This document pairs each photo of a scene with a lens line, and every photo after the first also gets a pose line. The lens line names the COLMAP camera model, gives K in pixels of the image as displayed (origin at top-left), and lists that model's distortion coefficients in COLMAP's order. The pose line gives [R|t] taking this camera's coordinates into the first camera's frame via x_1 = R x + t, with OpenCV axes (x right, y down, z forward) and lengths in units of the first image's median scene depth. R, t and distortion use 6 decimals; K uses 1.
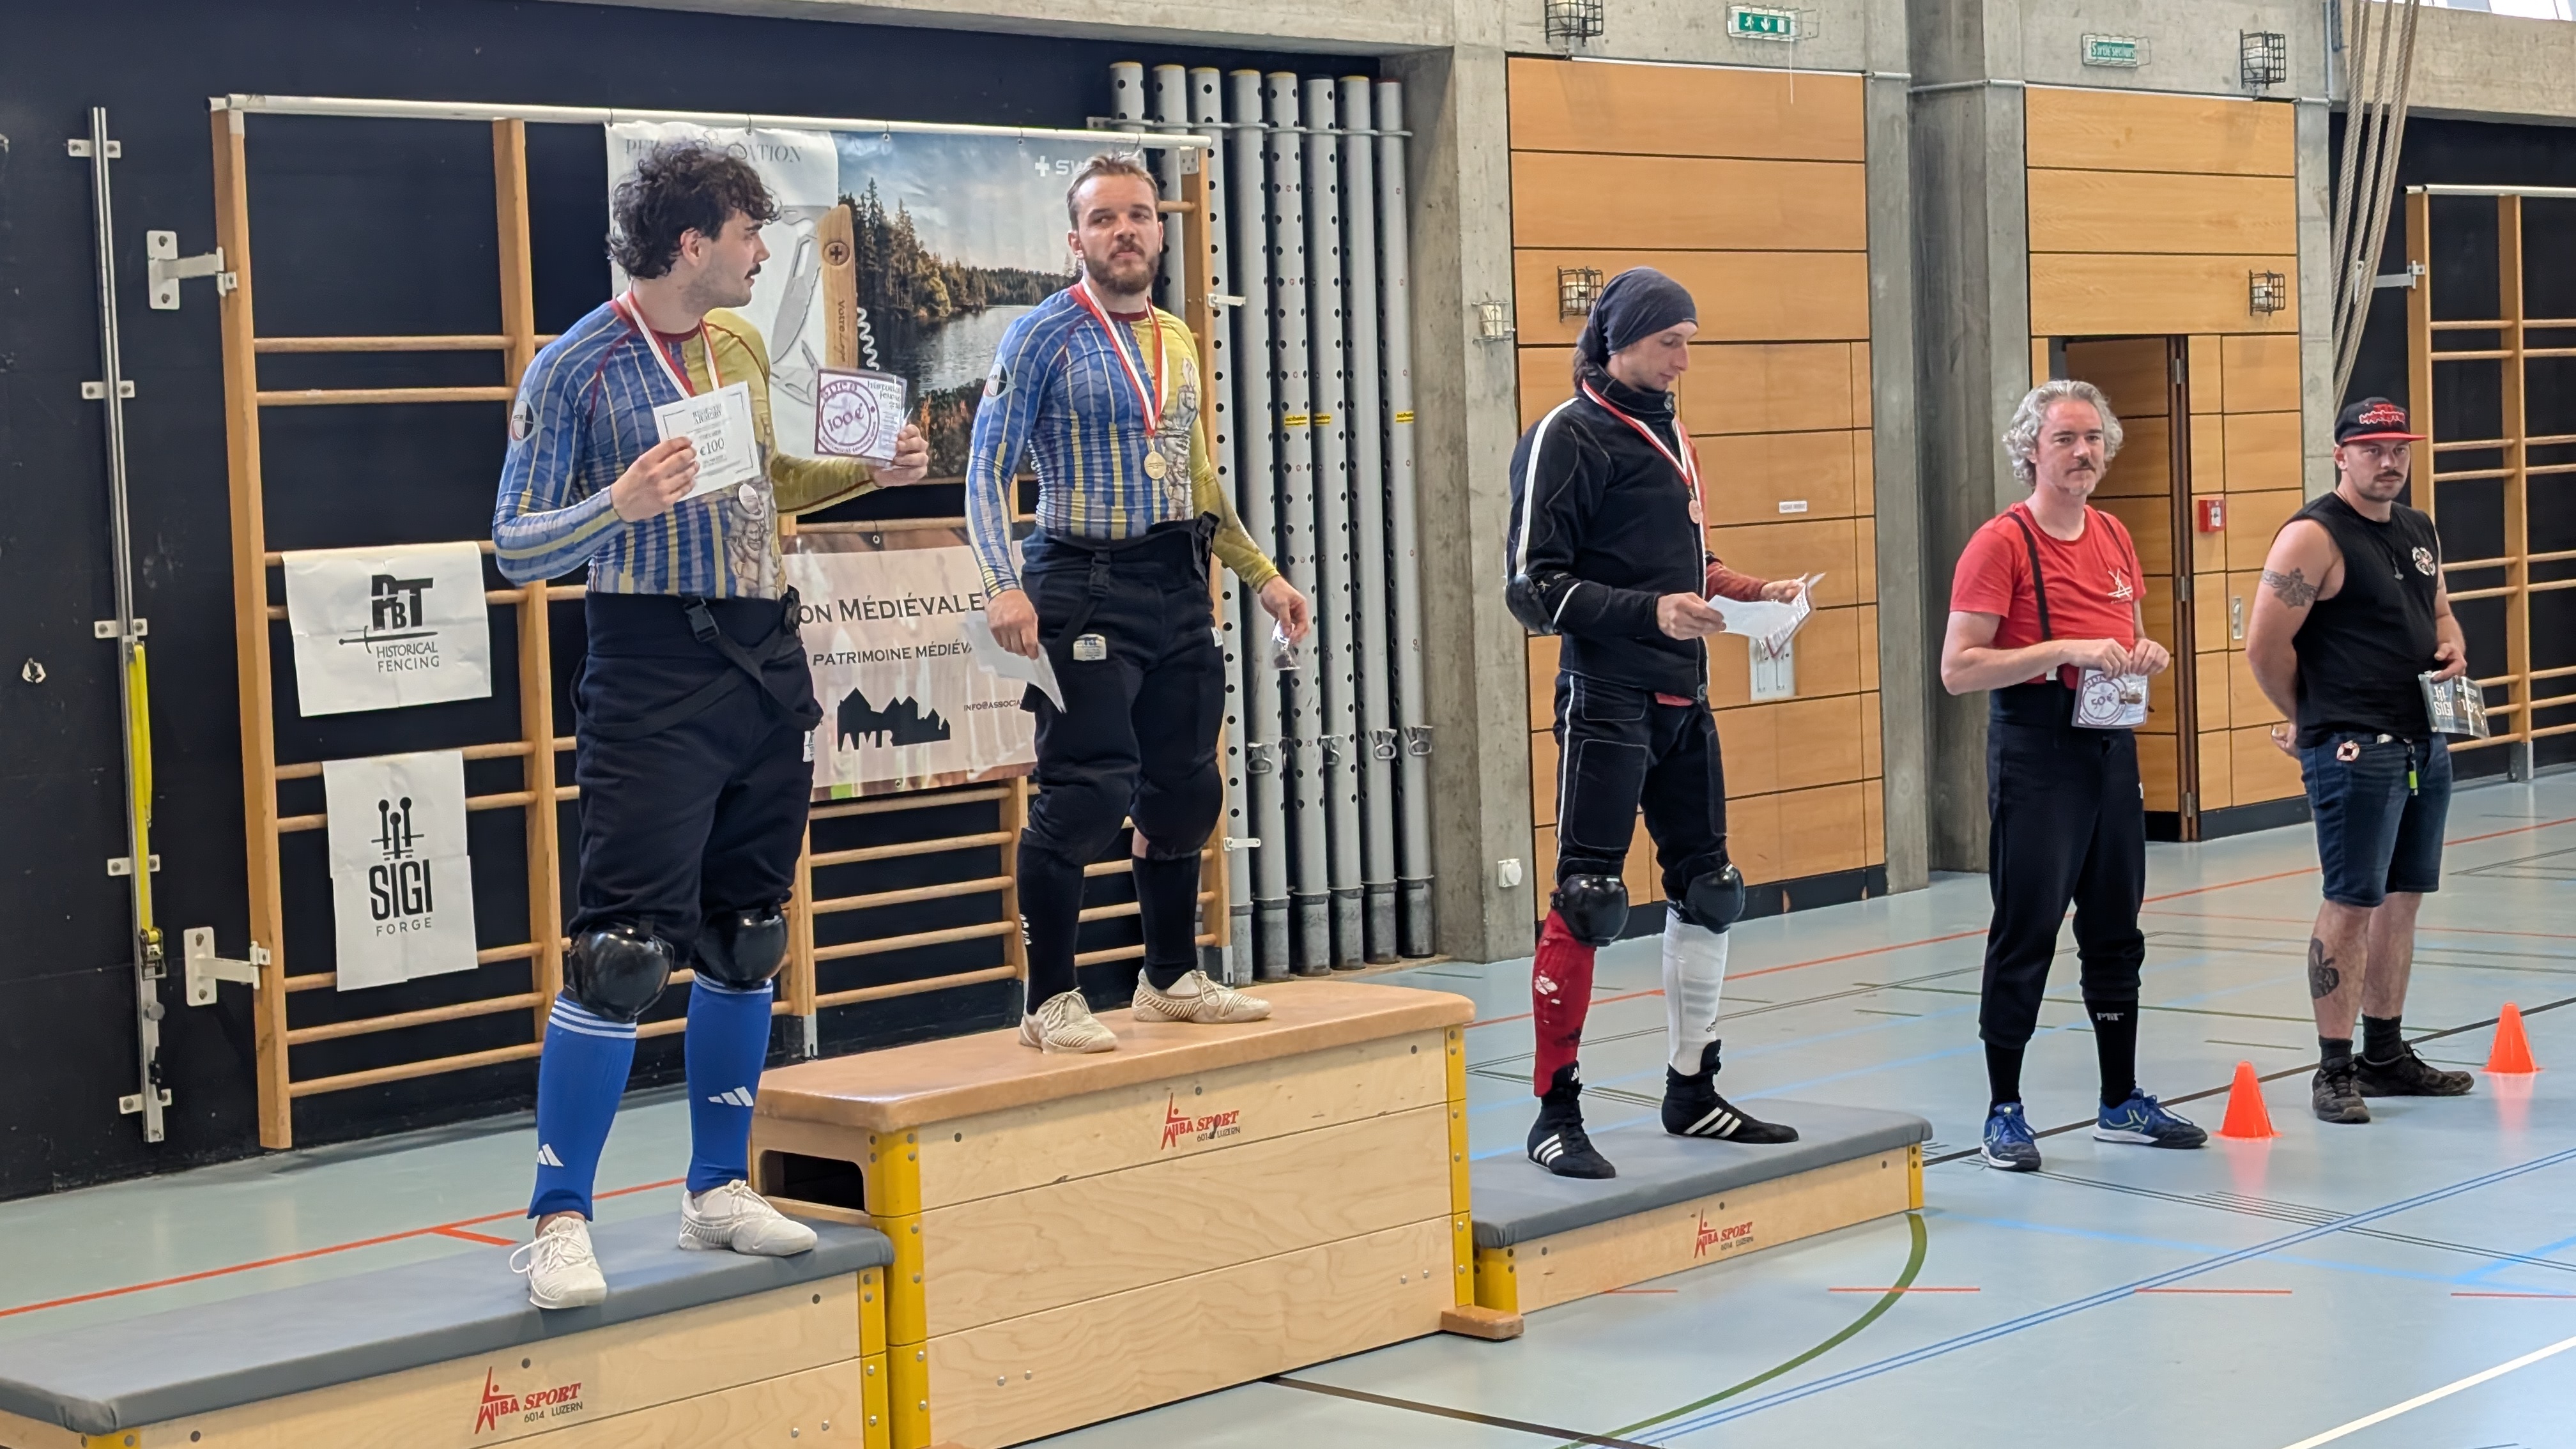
lens RADIAL K [[3979.6, 0, 1284.7], [0, 3979.6, 710.2], [0, 0, 1]] dist [0.090263, 0.000000]
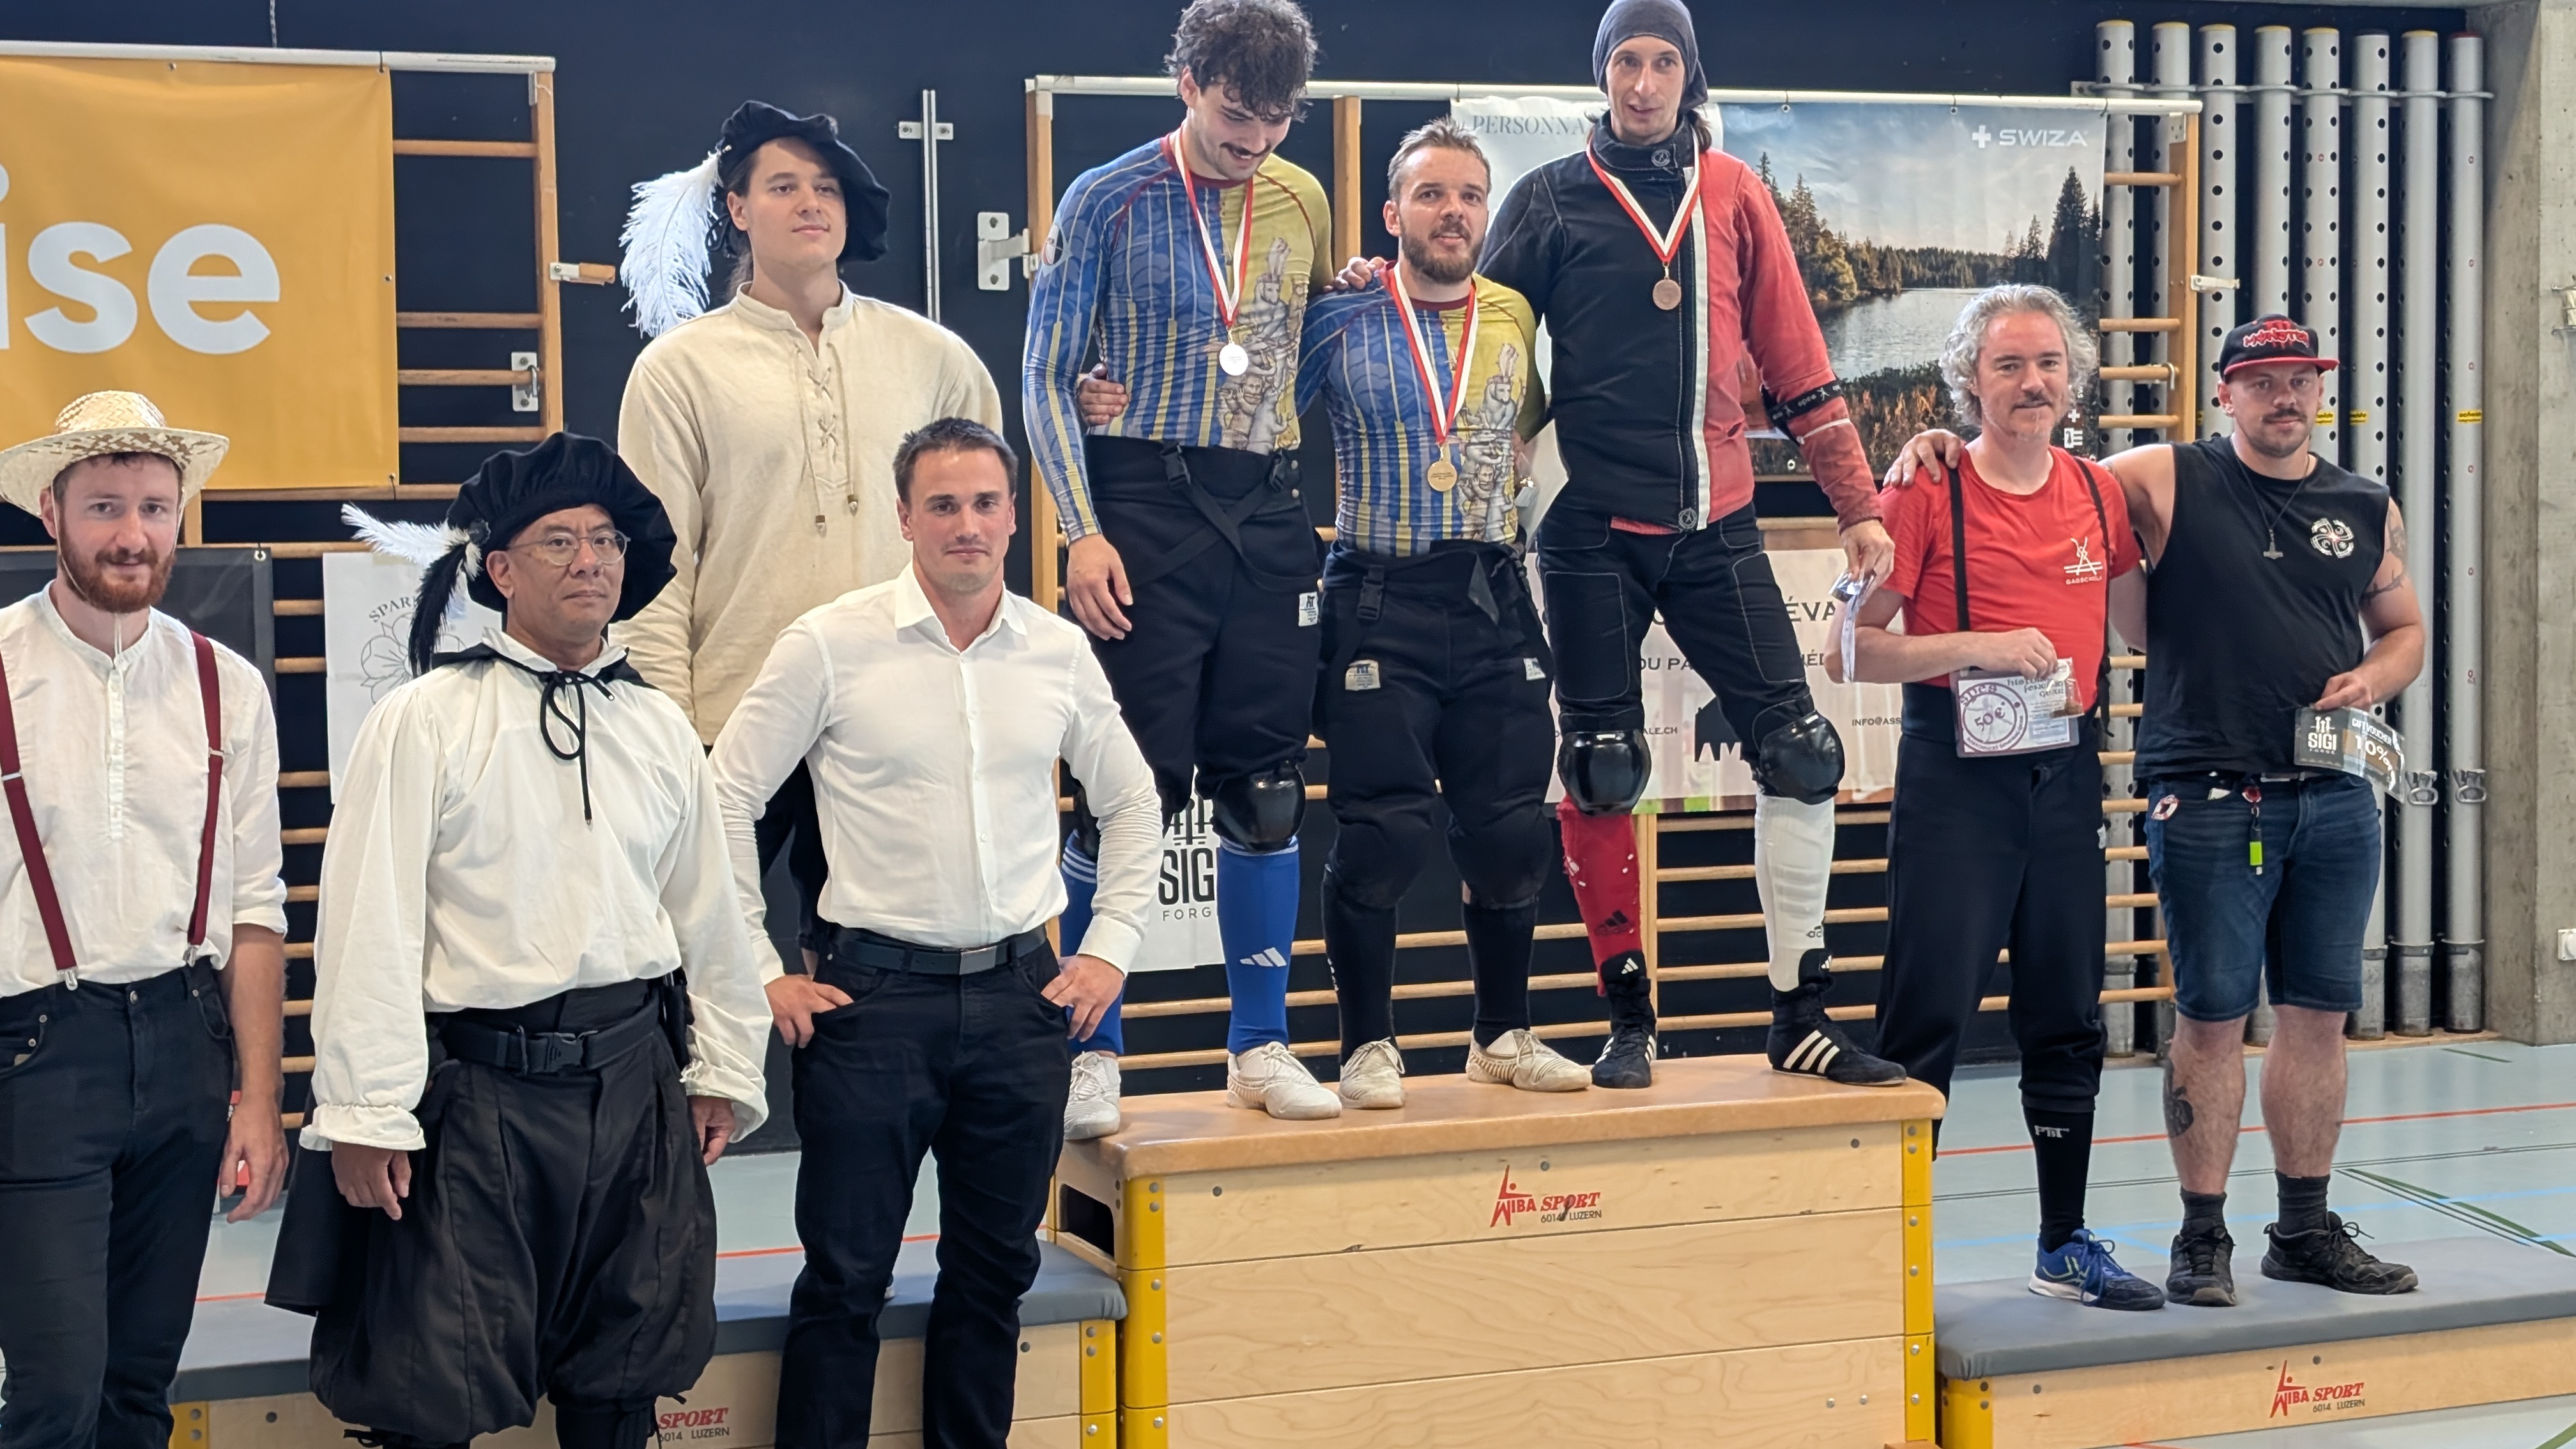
lens RADIAL K [[3979.6, 0, 1288.1], [0, 3979.6, 734.3], [0, 0, 1]] dist [0.090263, 0.000000]
pose [[0.910916, 0.054099, -0.409030, 0.203371], [-0.049458, 0.998536, 0.021922, -0.013113], [0.409617, 0.000261, 0.912257, 0.109488]]
